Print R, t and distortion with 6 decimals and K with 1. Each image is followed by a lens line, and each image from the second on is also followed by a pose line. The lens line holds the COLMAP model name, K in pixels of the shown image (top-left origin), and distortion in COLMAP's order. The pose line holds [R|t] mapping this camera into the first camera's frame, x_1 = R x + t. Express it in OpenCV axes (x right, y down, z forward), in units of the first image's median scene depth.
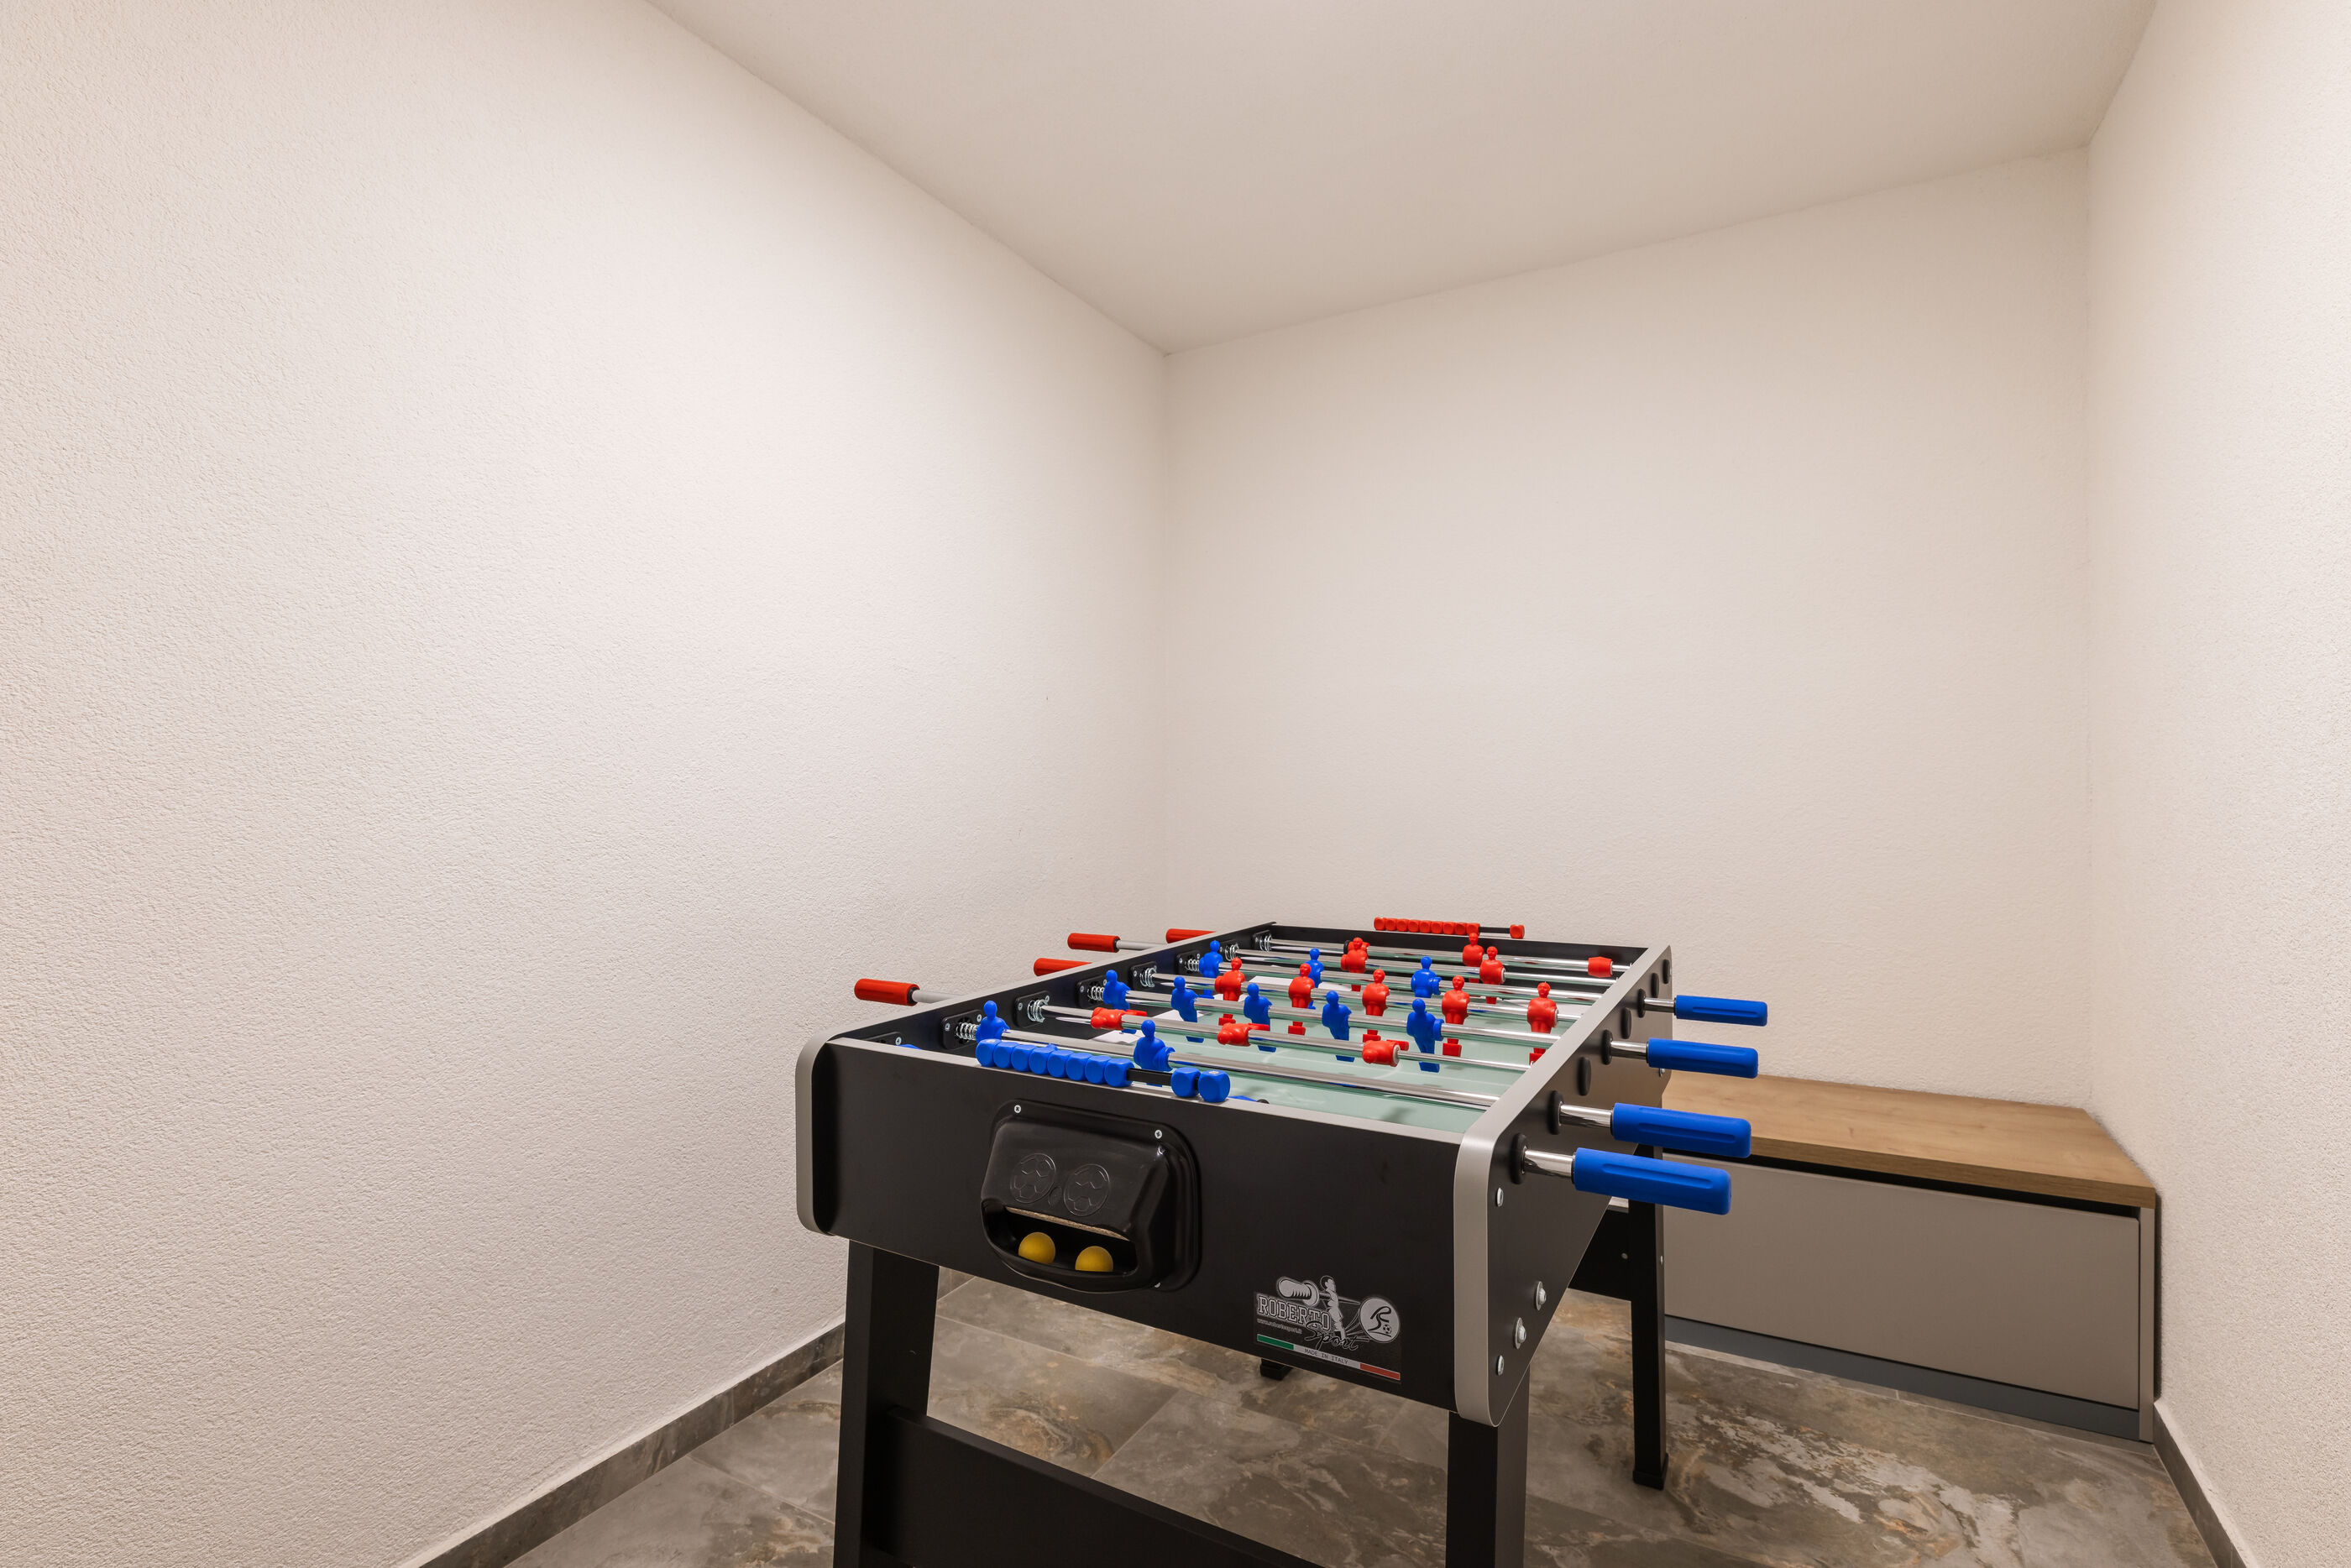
lens RADIAL K [[1119.8, 0, 1172.5], [0, 1119.8, 785.3], [0, 0, 1]] dist [-0.002164, 0.000200]
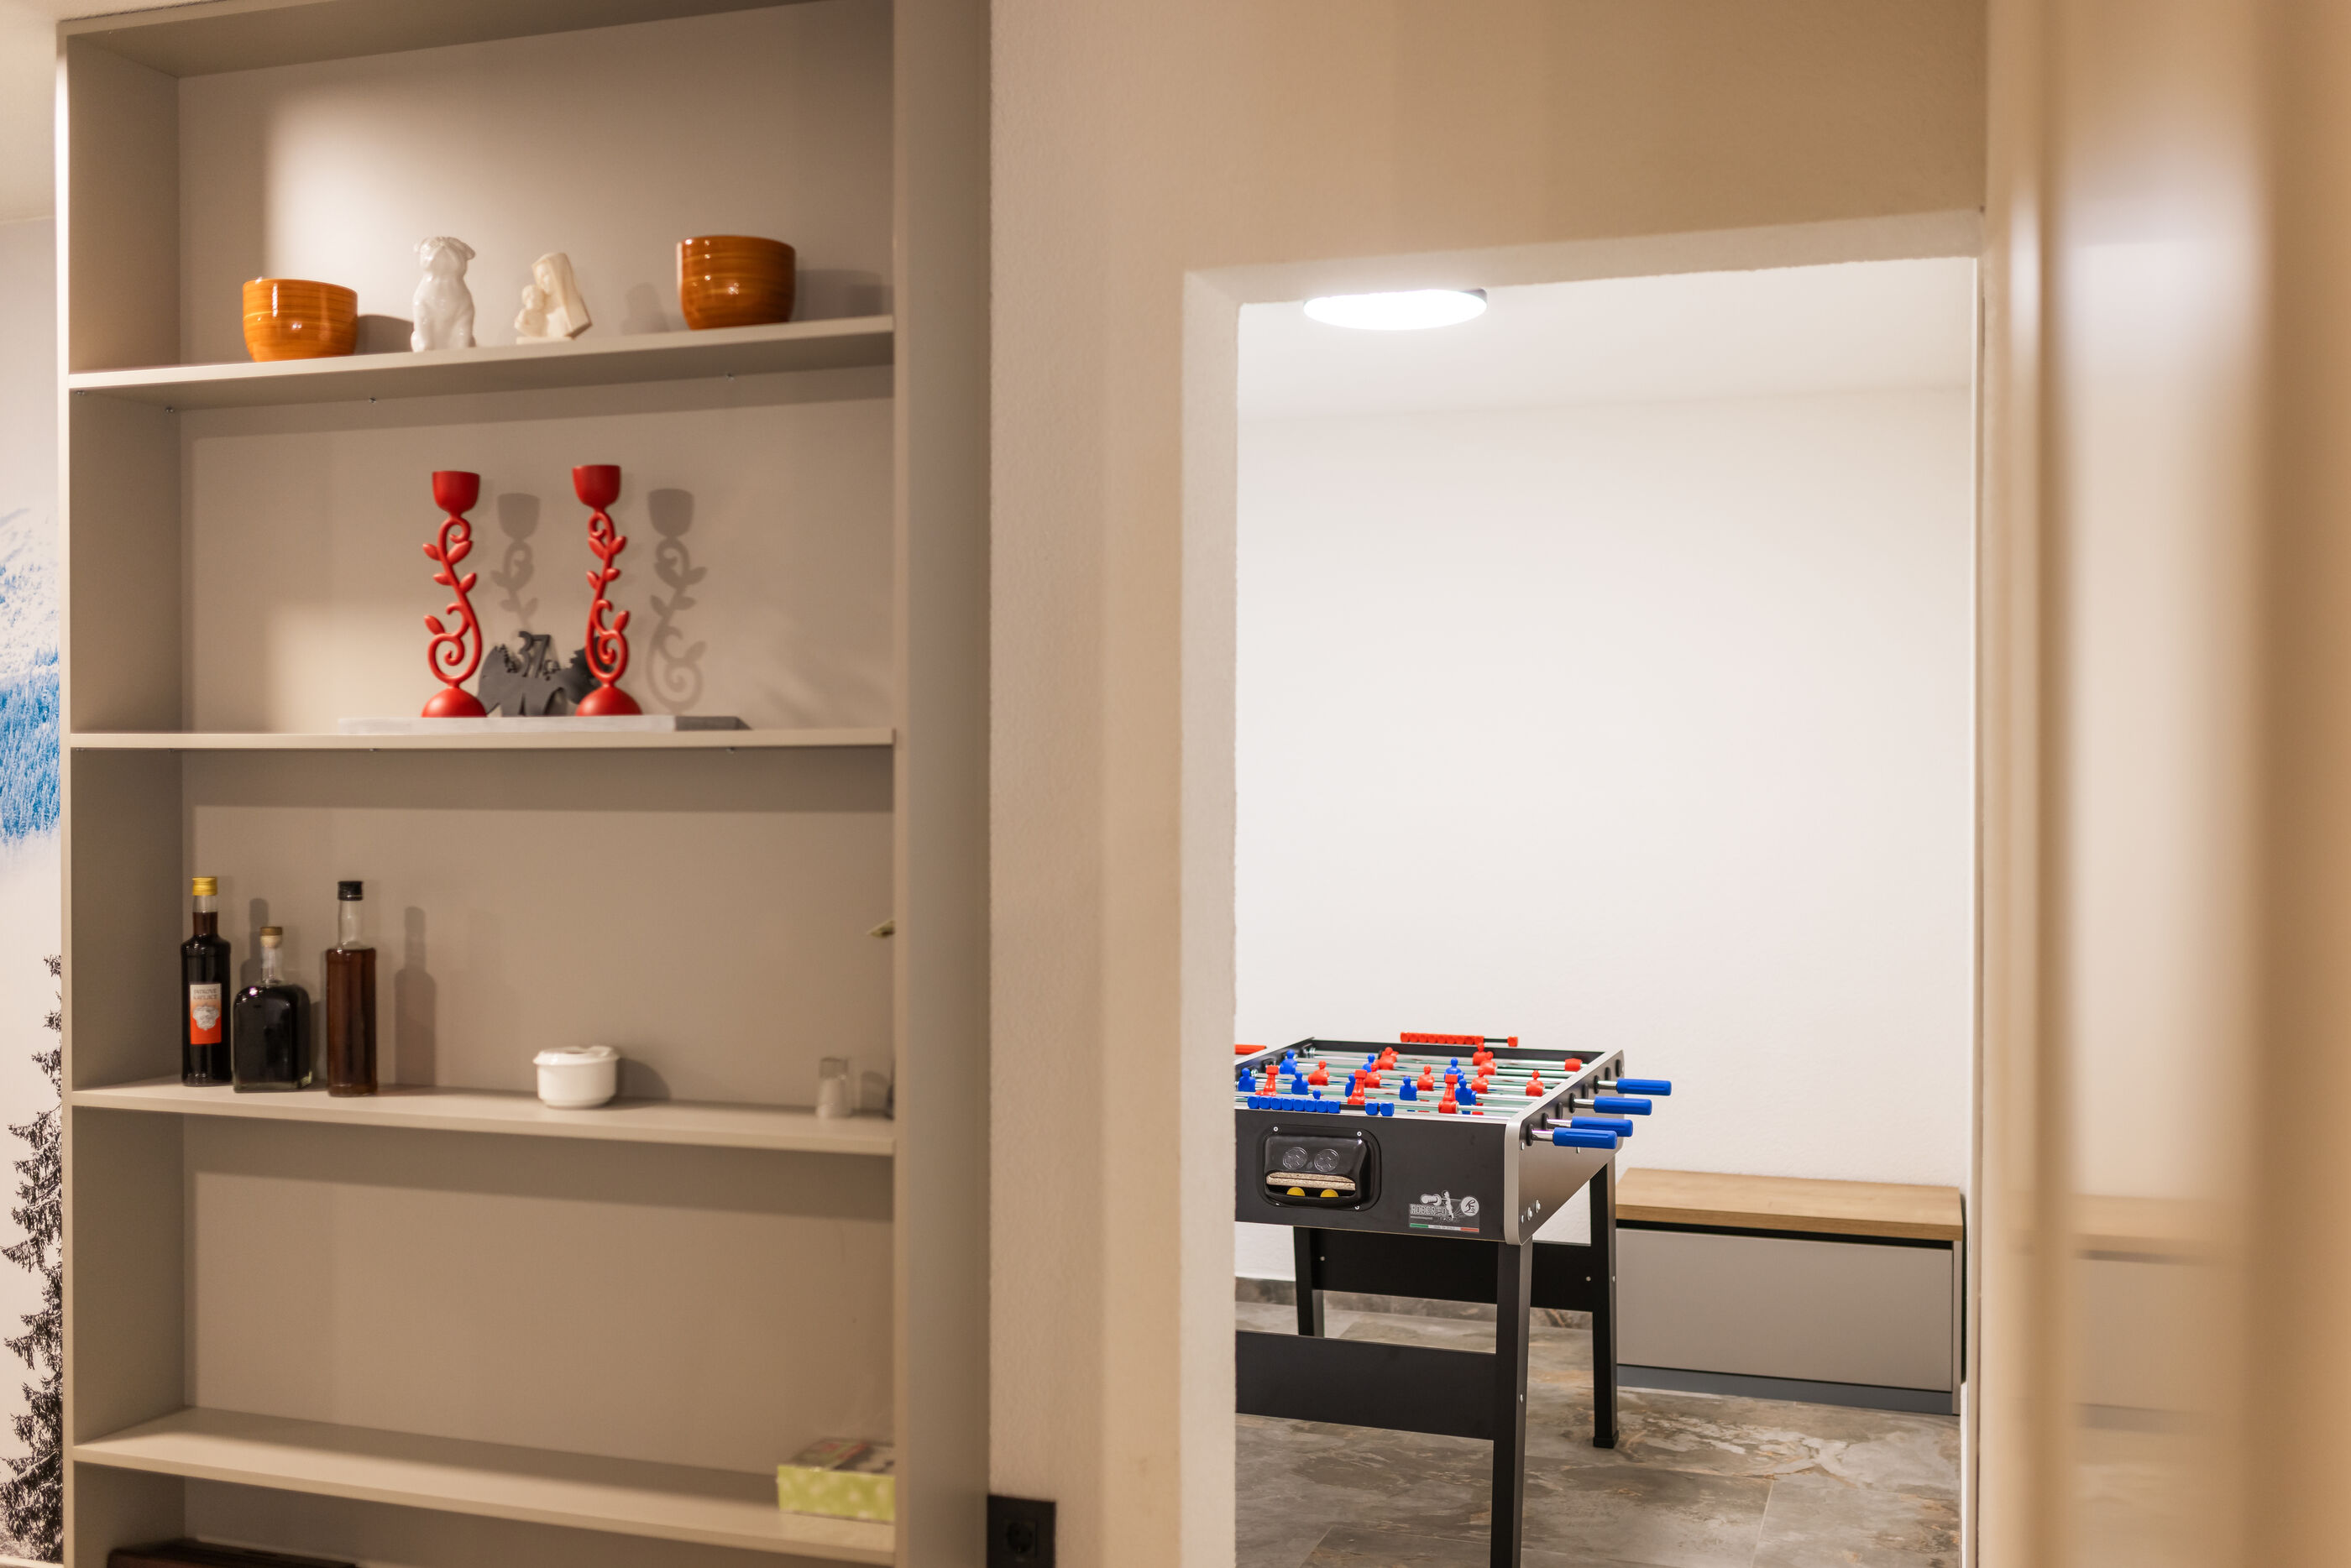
lens RADIAL K [[2224.1, 0, 1167.4], [0, 2224.1, 781.7], [0, 0, 1]] dist [-0.001092, 0.000000]
pose [[0.985322, 0.009896, 0.170420, -0.561636], [-0.009116, 0.999944, -0.005359, -0.162505], [-0.170464, 0.003726, 0.985357, -1.565255]]
